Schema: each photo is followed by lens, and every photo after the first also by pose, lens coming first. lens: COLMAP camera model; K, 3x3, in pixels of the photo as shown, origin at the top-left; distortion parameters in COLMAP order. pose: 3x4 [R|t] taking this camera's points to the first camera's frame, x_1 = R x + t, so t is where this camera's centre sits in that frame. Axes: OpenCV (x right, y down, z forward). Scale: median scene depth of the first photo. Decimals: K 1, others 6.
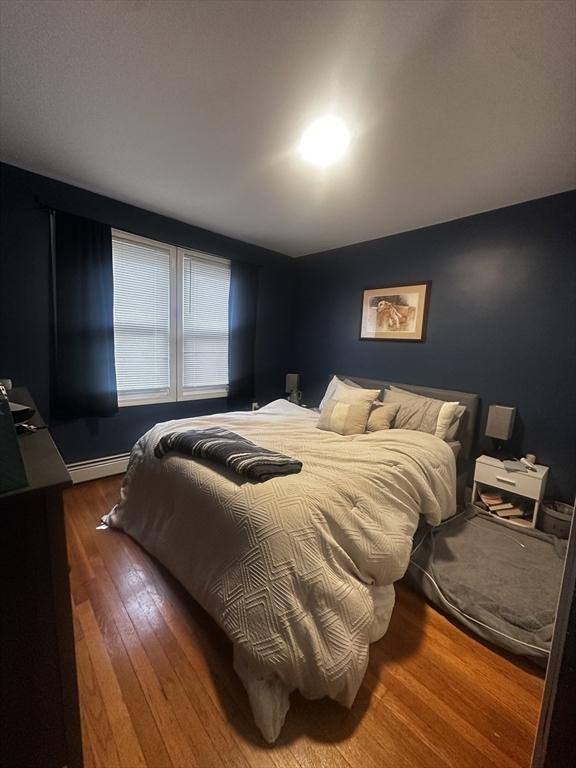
lens RADIAL K [[305.7, 0, 288.3], [0, 305.7, 382.9], [0, 0, 1]] dist [-0.002283, 0.001092]
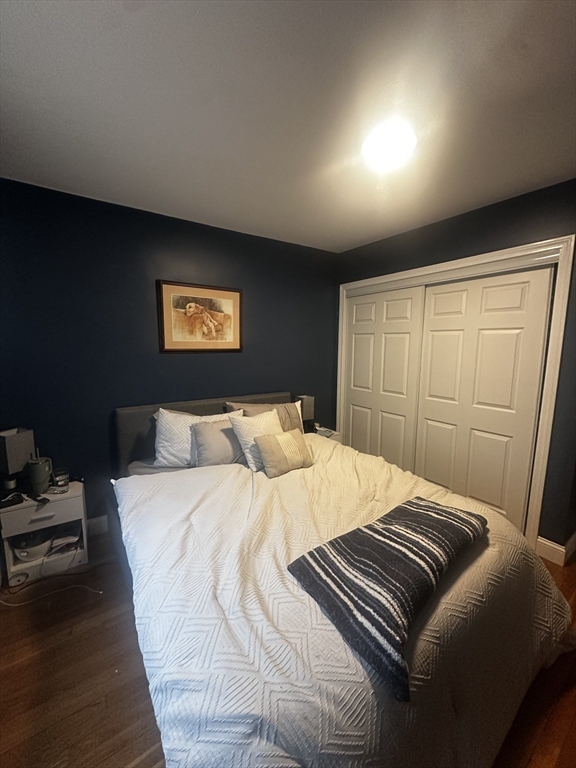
lens RADIAL K [[305.7, 0, 287.0], [0, 305.7, 383.5], [0, 0, 1]] dist [-0.002283, 0.001092]
pose [[0.152439, -0.174212, 0.972837, -0.703296], [0.133091, 0.978994, 0.154460, -0.225161], [-0.979311, 0.105930, 0.172423, 0.949388]]
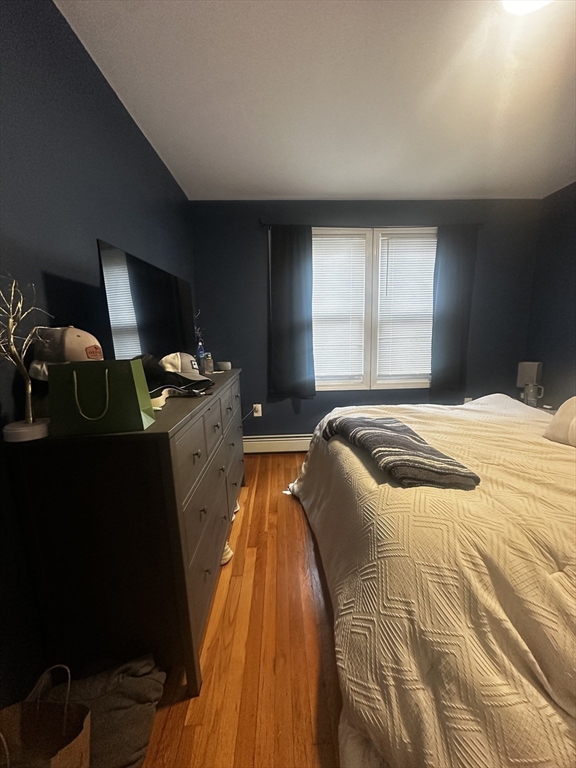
lens RADIAL K [[305.7, 0, 288.7], [0, 305.7, 383.2], [0, 0, 1]] dist [-0.002283, 0.001092]
pose [[0.742930, 0.039554, -0.668199, 0.142774], [-0.026990, 0.999211, 0.029140, 0.028832], [0.668824, -0.003614, 0.743412, 0.150331]]
